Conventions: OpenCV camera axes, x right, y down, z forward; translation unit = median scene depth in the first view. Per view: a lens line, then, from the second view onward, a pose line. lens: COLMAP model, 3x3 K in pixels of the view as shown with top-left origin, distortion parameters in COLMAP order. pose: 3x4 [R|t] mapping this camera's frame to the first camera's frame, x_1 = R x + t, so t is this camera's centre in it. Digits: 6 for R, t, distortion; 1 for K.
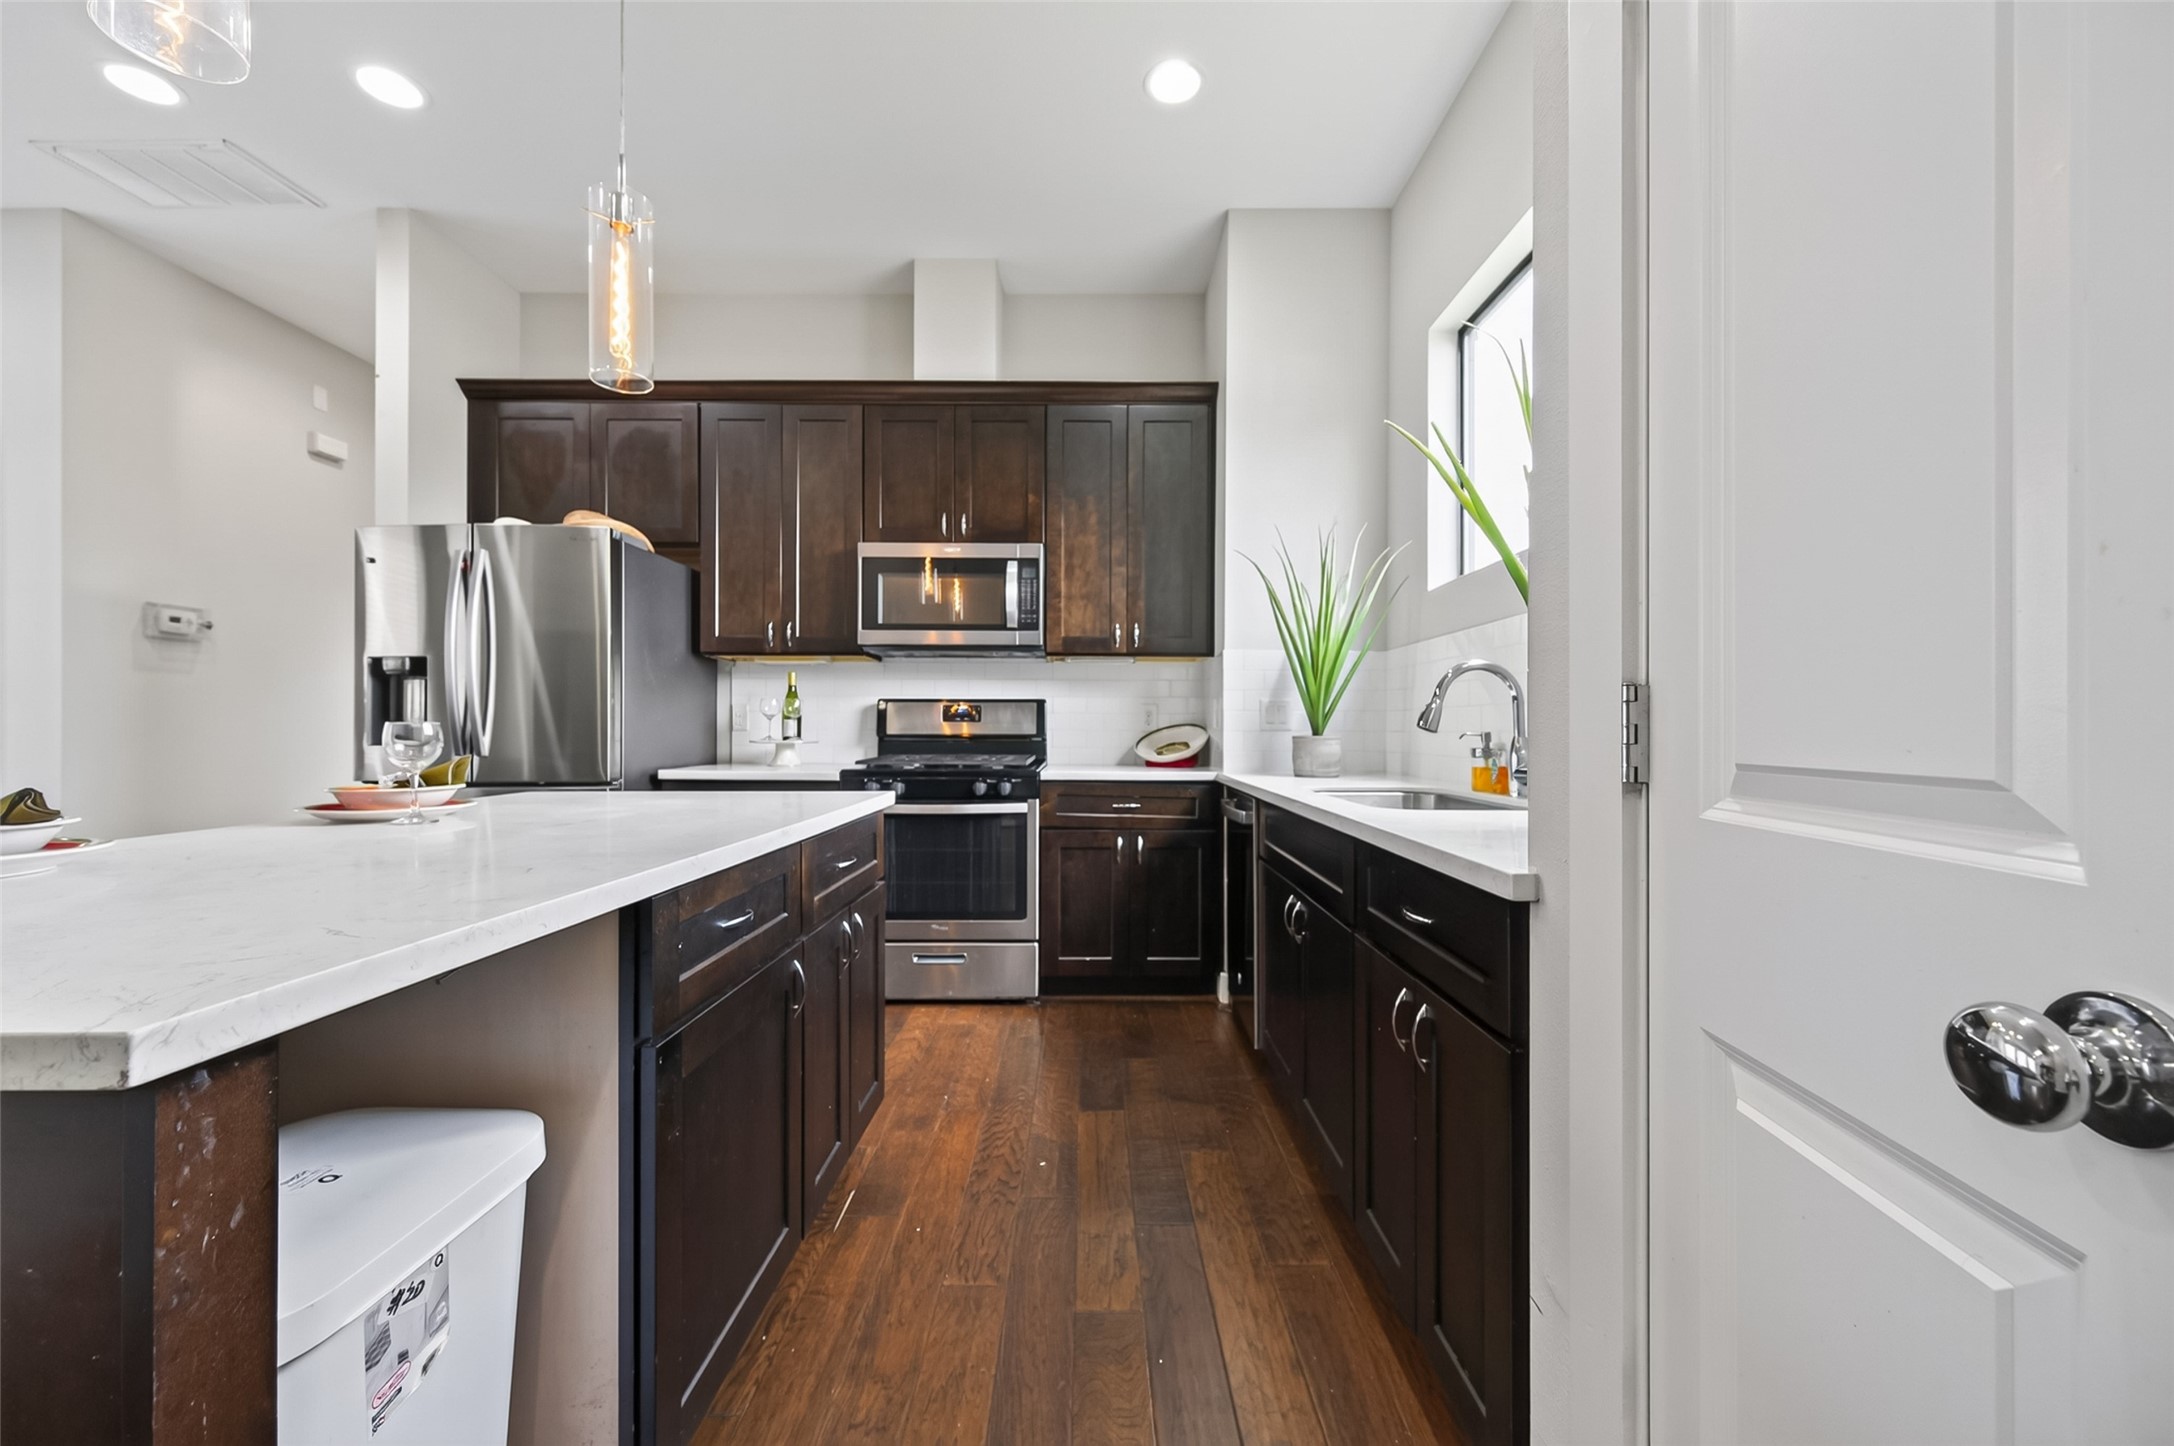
lens RADIAL K [[840.2, 0, 1088.3], [0, 840.2, 728.6], [0, 0, 1]] dist [0.007597, -0.002896]
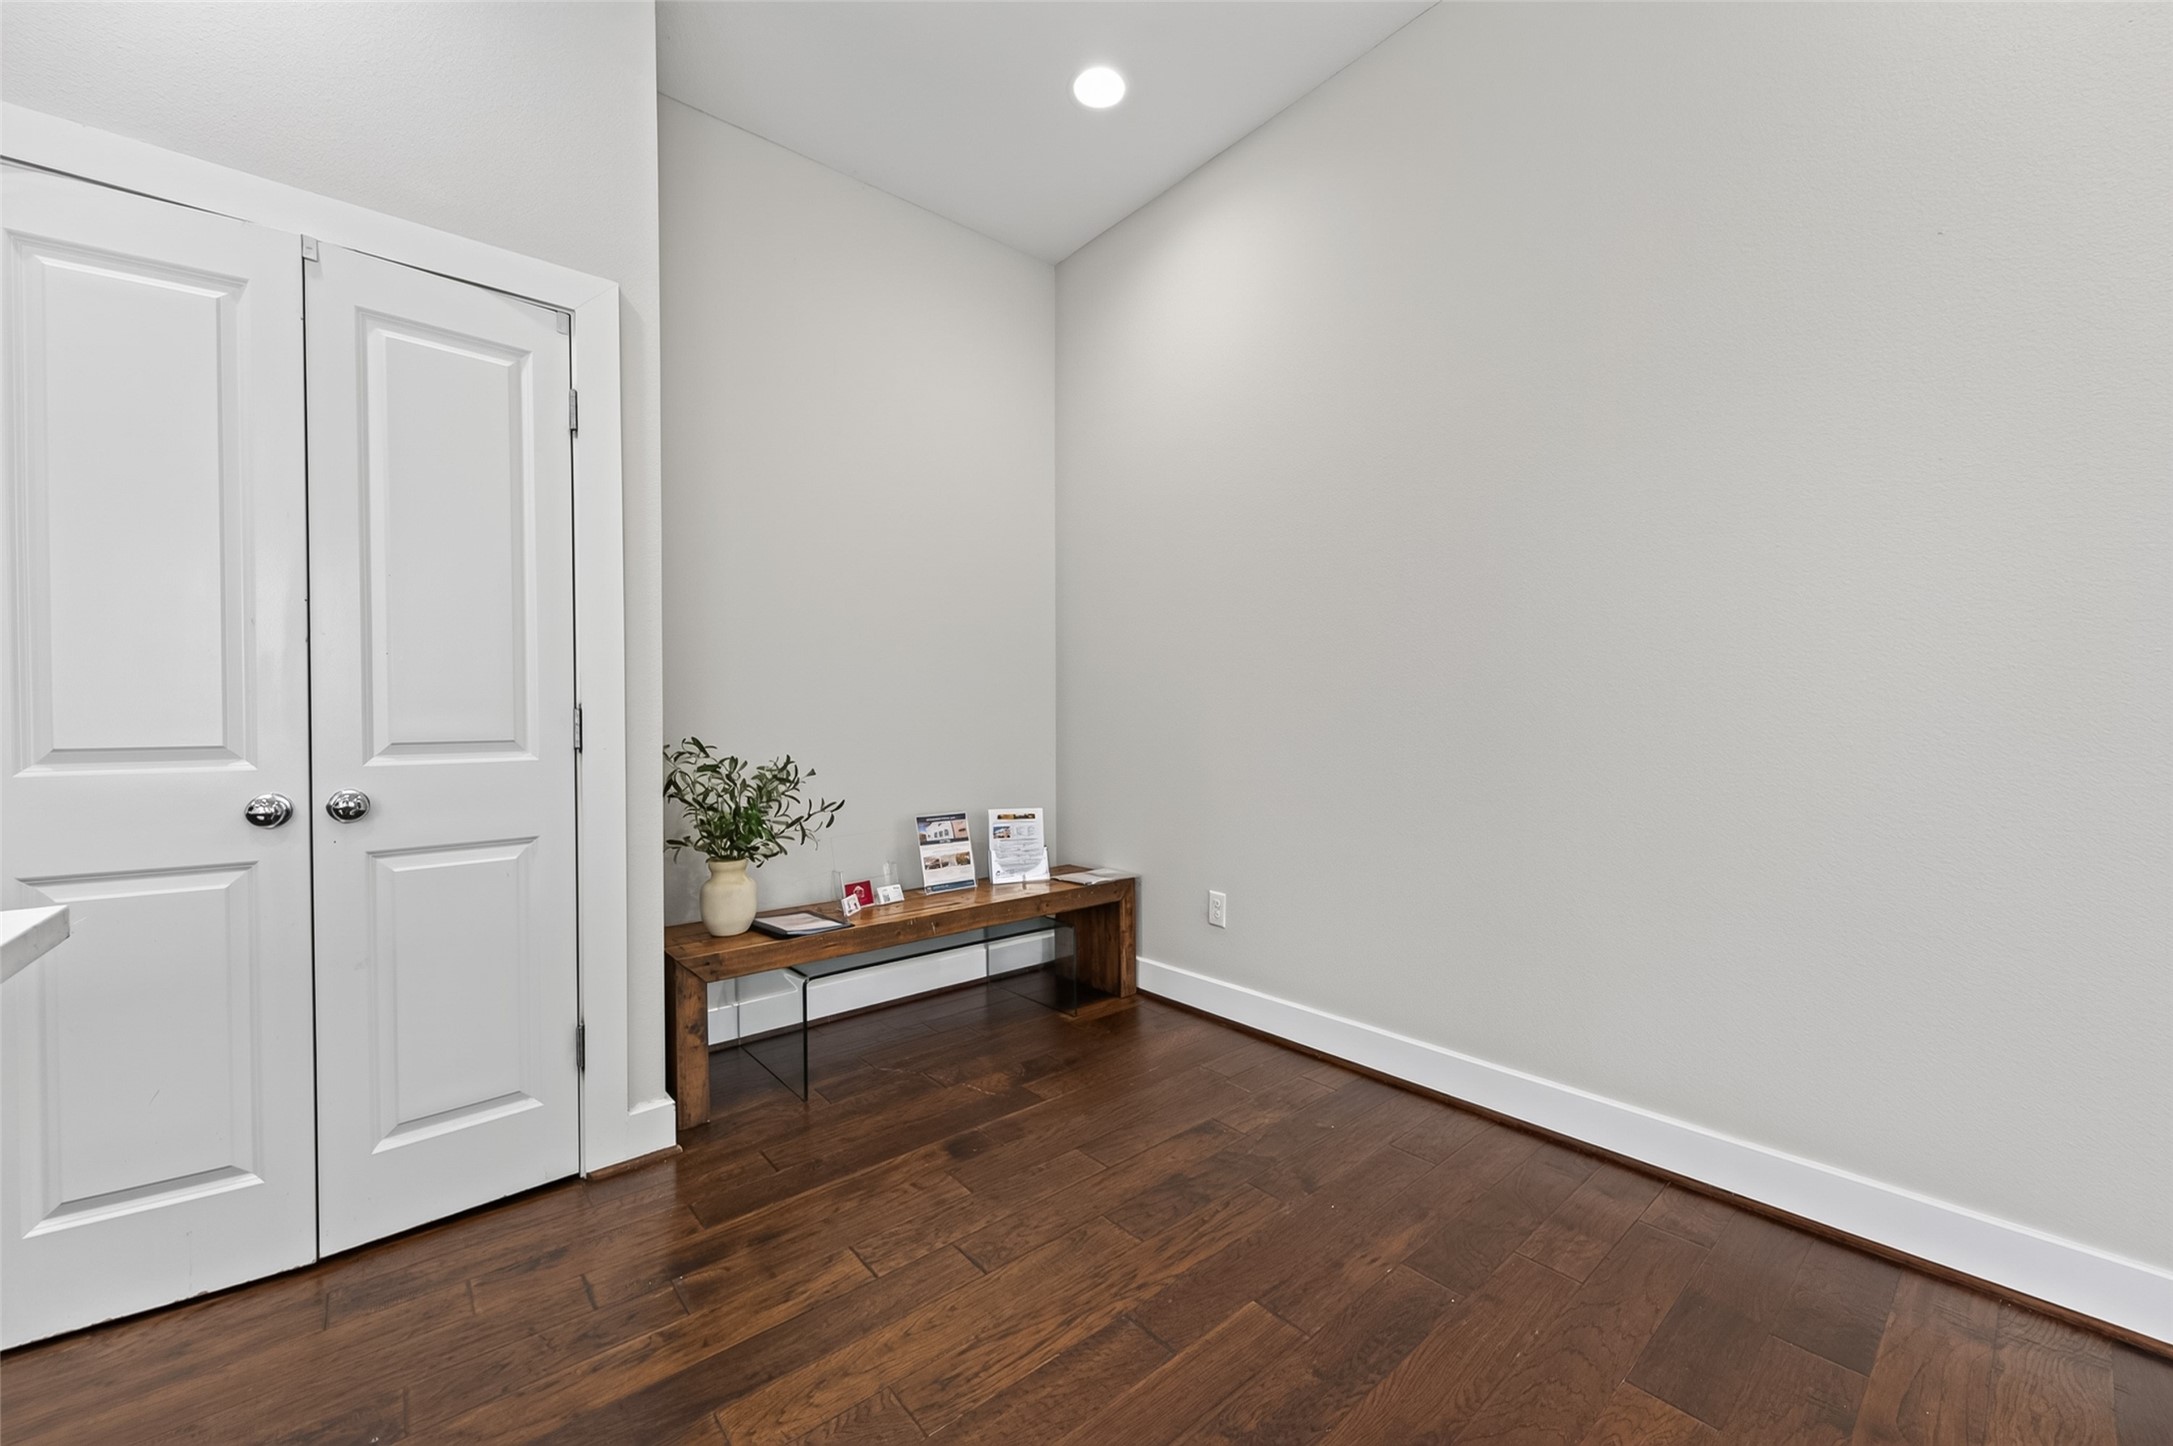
lens RADIAL K [[839.8, 0, 1079.0], [0, 839.8, 728.7], [0, 0, 1]] dist [0.007597, -0.002896]
pose [[-0.644786, -0.000565, 0.764363, -0.549862], [0.009226, 0.999921, 0.008522, -0.000702], [-0.764307, 0.012547, -0.644730, 0.074110]]
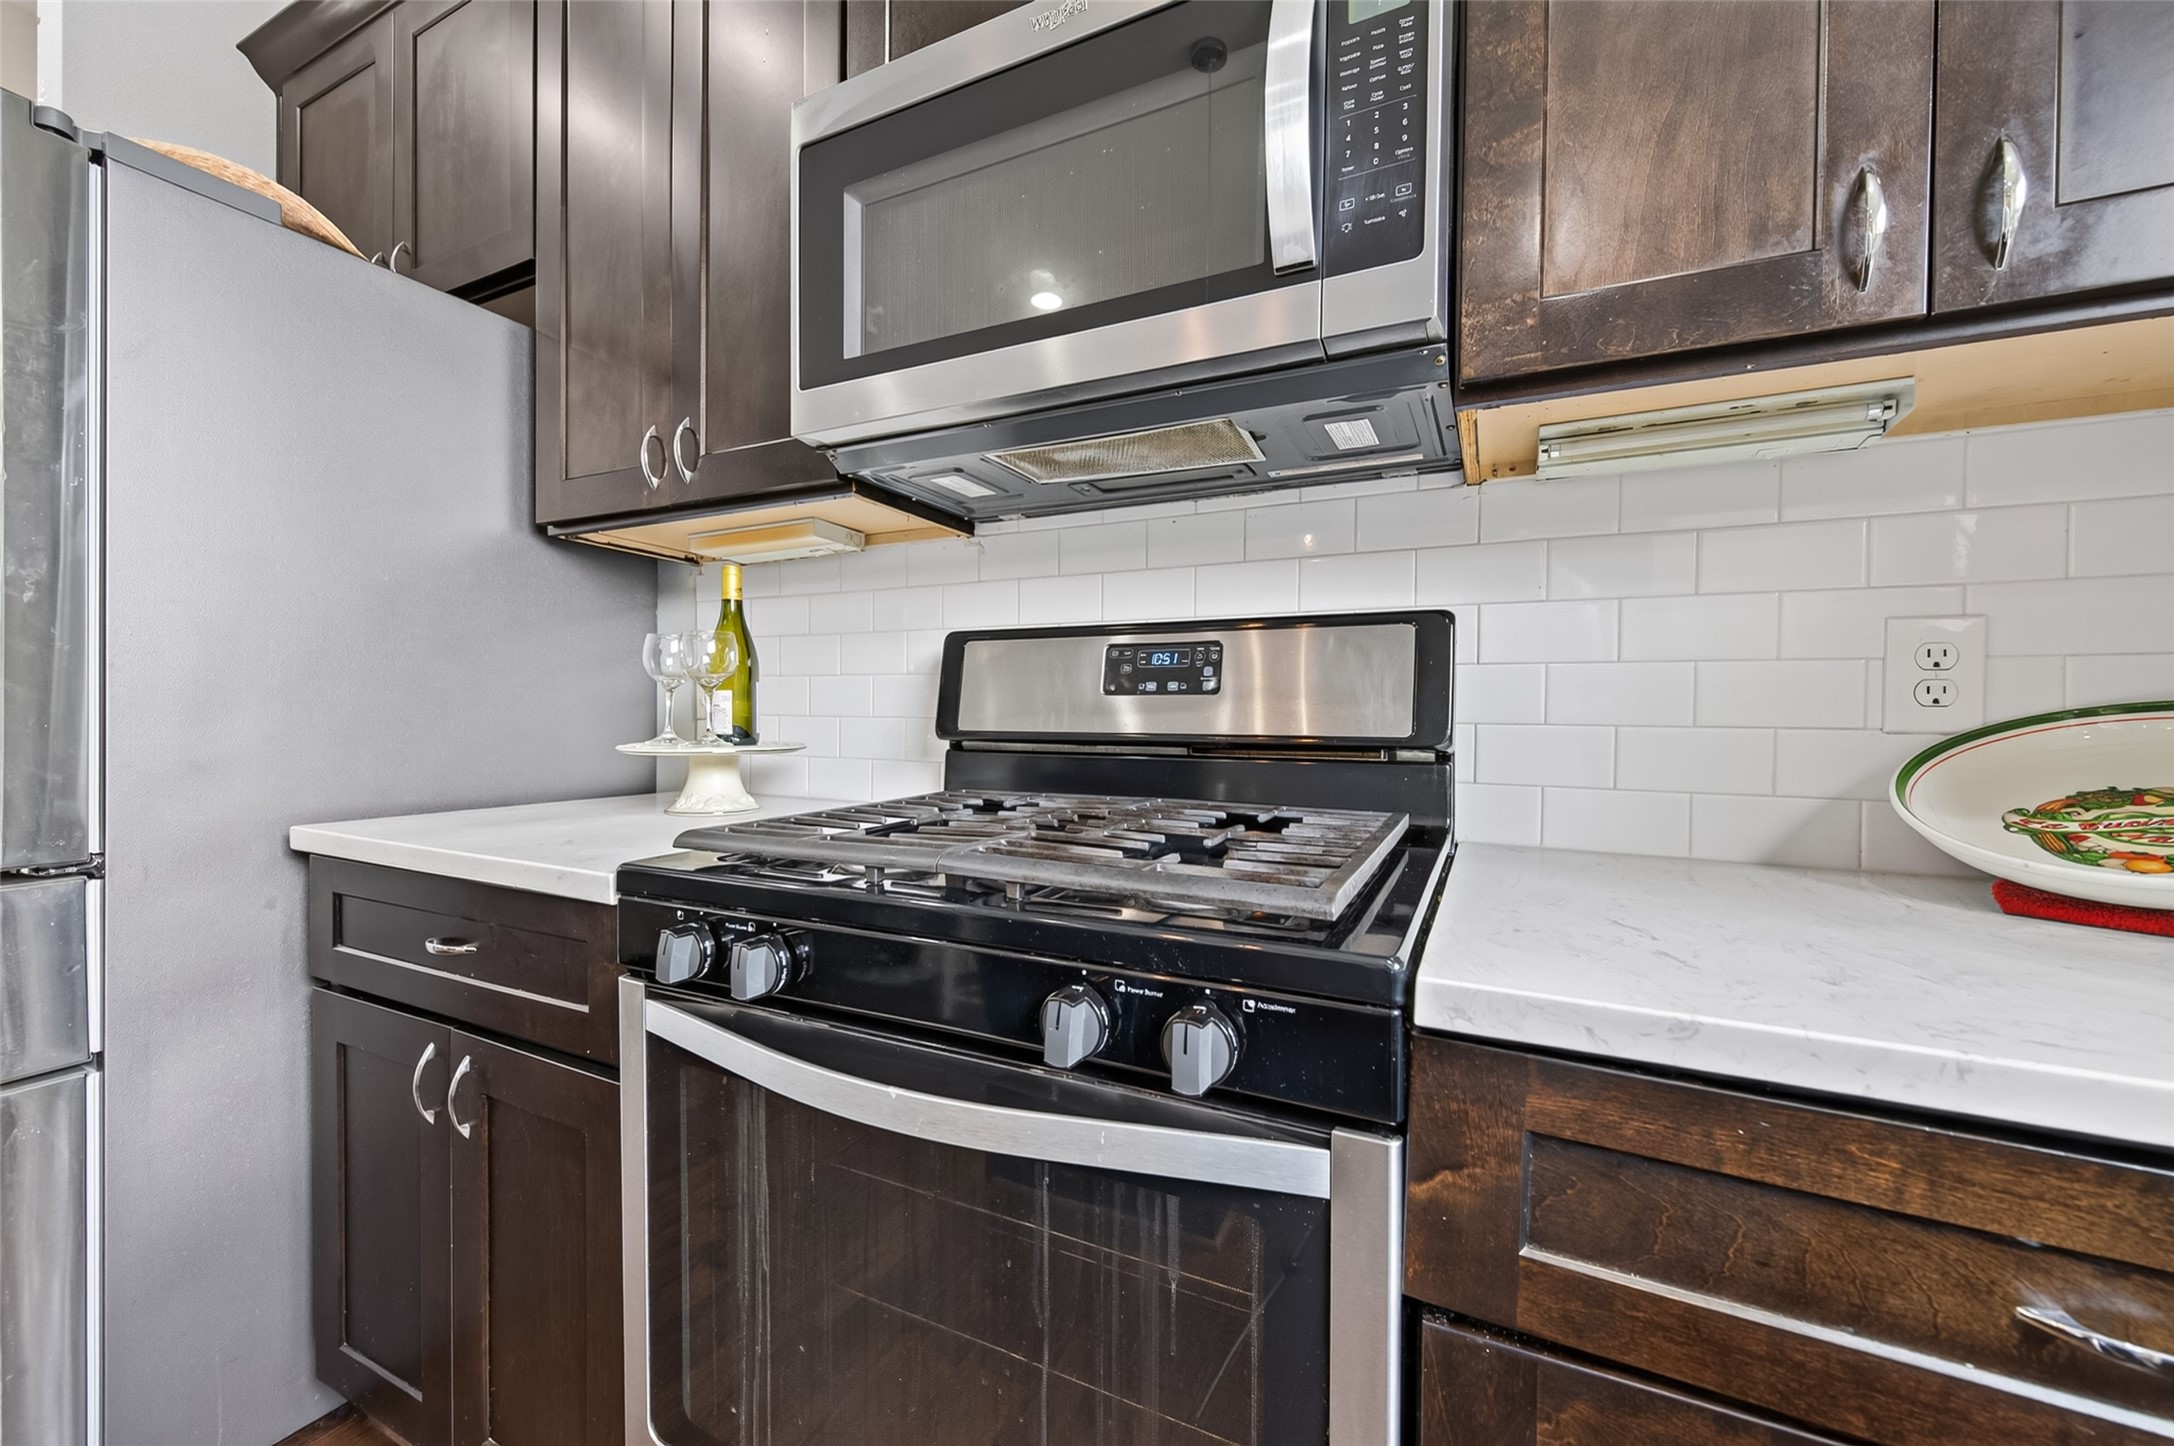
lens RADIAL K [[840.2, 0, 1083.3], [0, 840.2, 726.1], [0, 0, 1]] dist [0.007597, -0.002896]
pose [[0.895128, 0.011485, -0.445660, -0.042117], [-0.007294, 0.999912, 0.011116, 0.000363], [0.445749, -0.006700, 0.895133, 0.824846]]
